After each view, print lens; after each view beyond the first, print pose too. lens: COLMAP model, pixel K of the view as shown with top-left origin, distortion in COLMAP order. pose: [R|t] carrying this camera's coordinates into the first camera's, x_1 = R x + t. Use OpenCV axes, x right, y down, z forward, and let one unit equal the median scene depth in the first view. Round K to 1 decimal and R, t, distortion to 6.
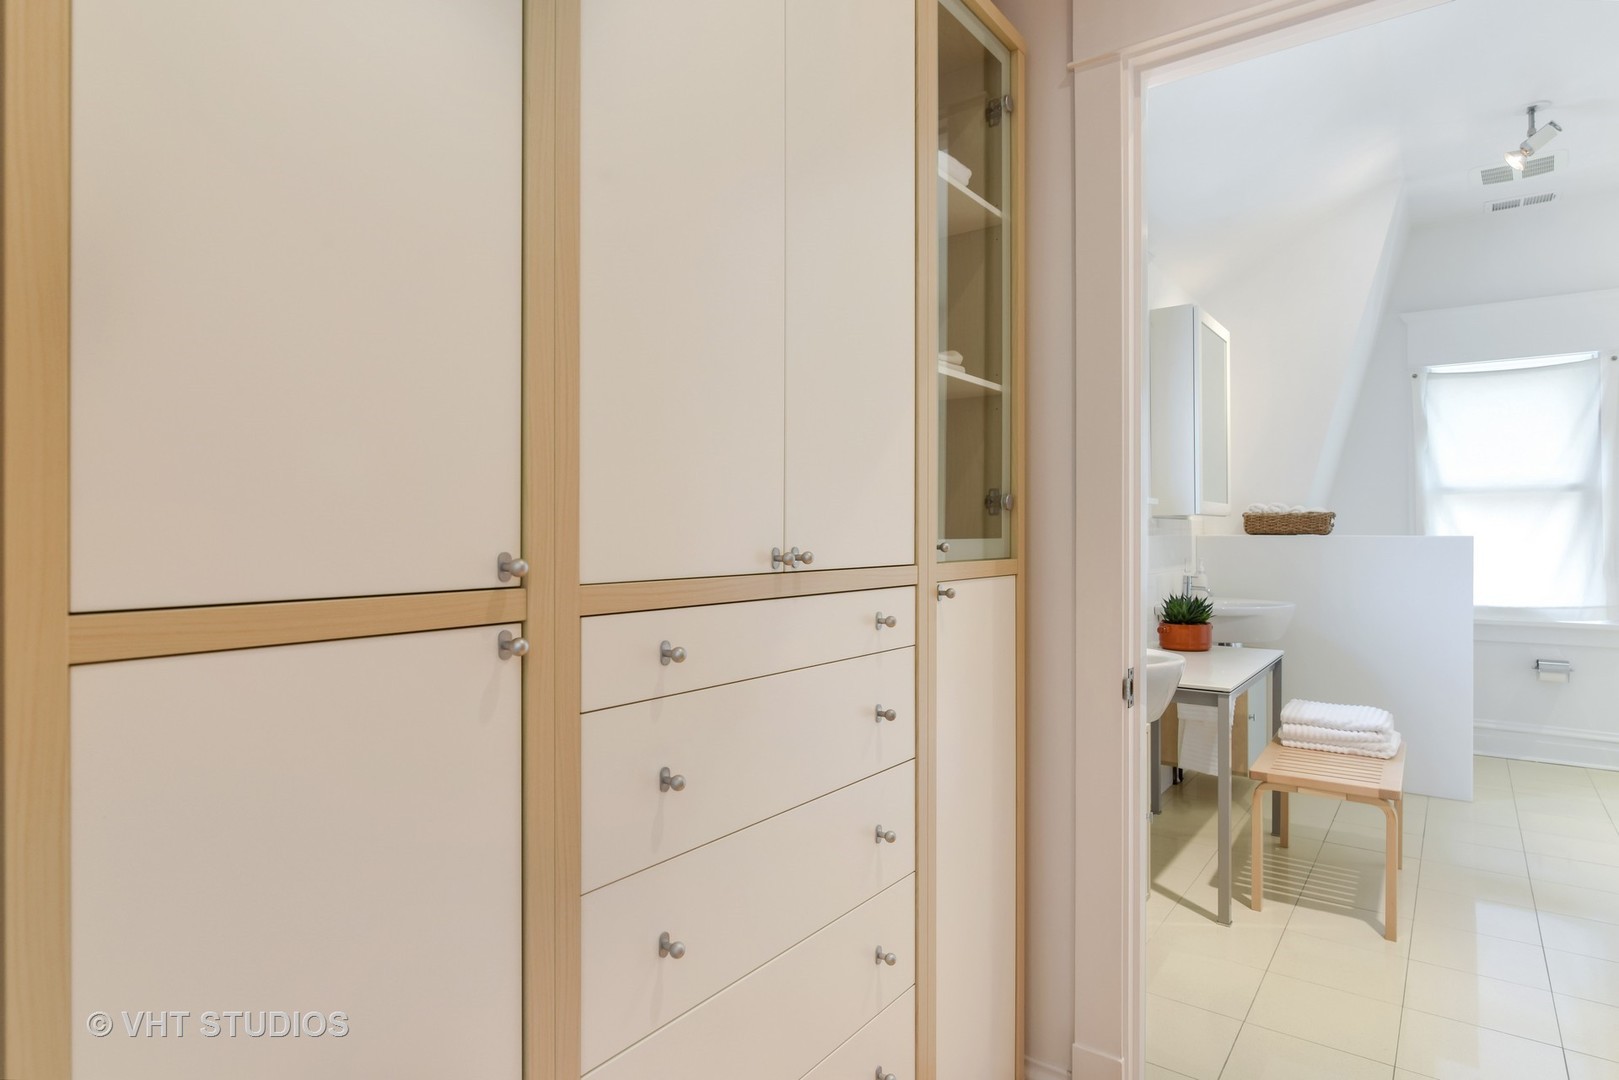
lens RADIAL K [[854.3, 0, 799.4], [0, 854.3, 525.4], [0, 0, 1]] dist [-0.012724, 0.001006]
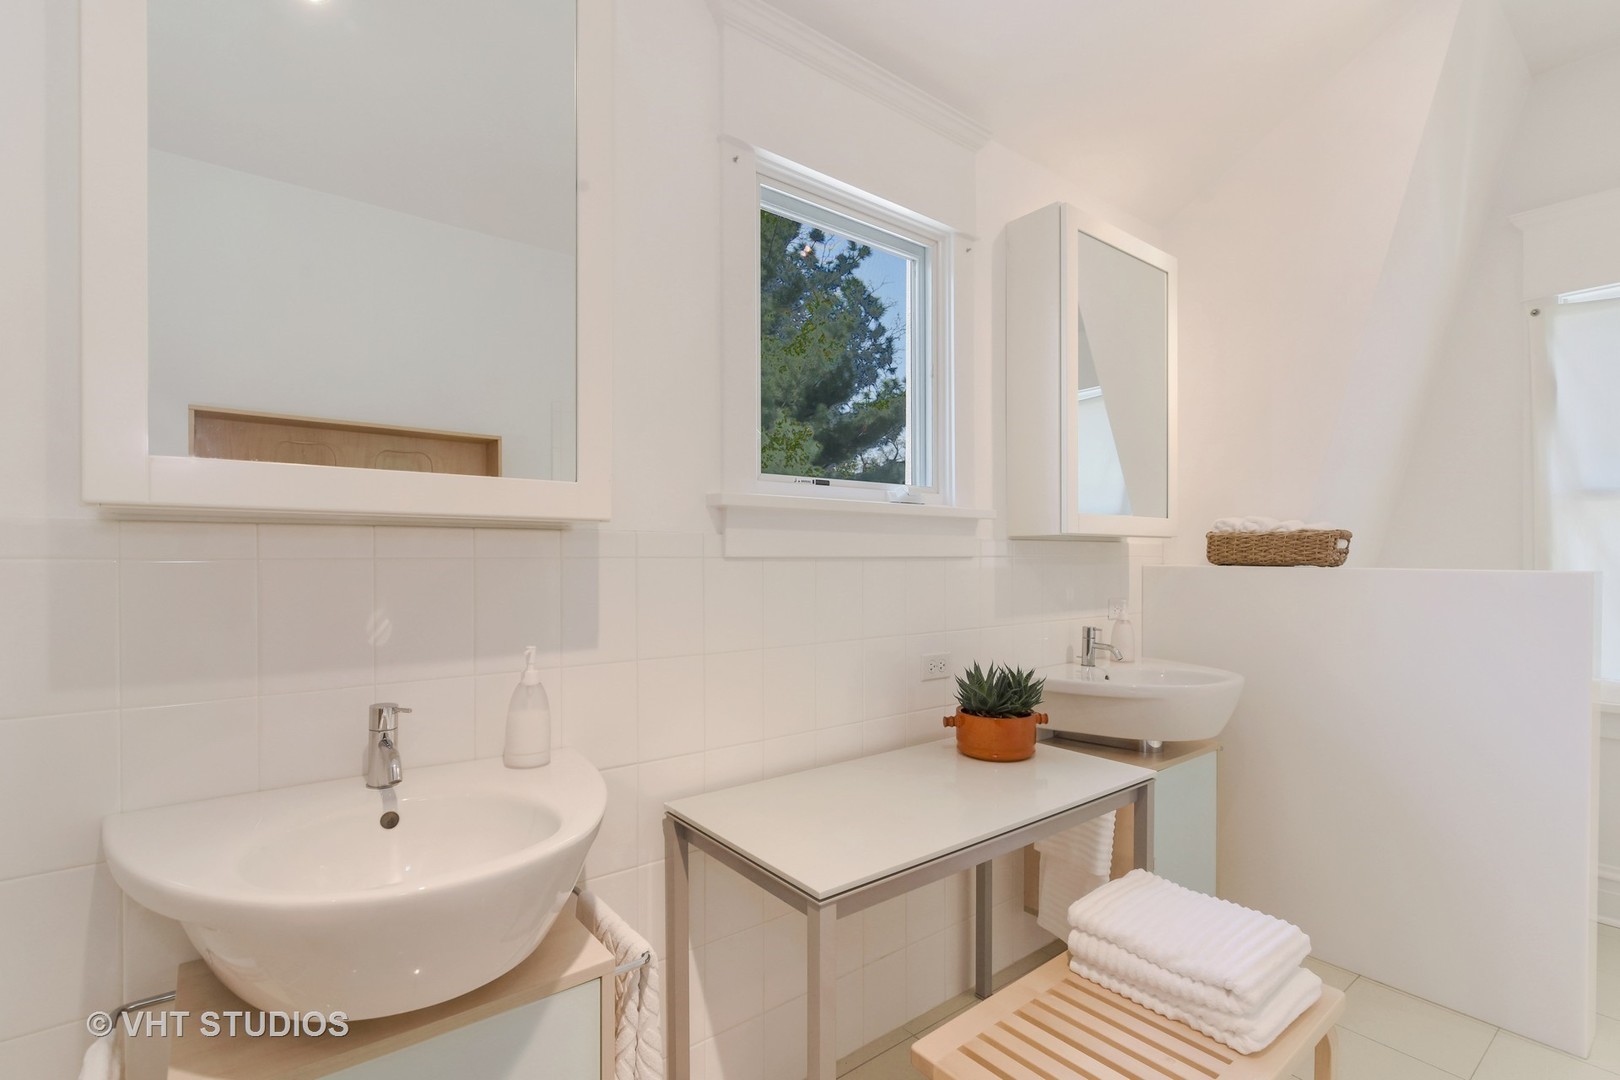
lens RADIAL K [[750.8, 0, 803.7], [0, 750.8, 565.7], [0, 0, 1]] dist [-0.011421, 0.002084]
pose [[0.969162, 0.000015, -0.246425, 0.381387], [0.002927, 0.999929, 0.011571, 0.003529], [0.246407, -0.011936, 0.969093, 0.376968]]
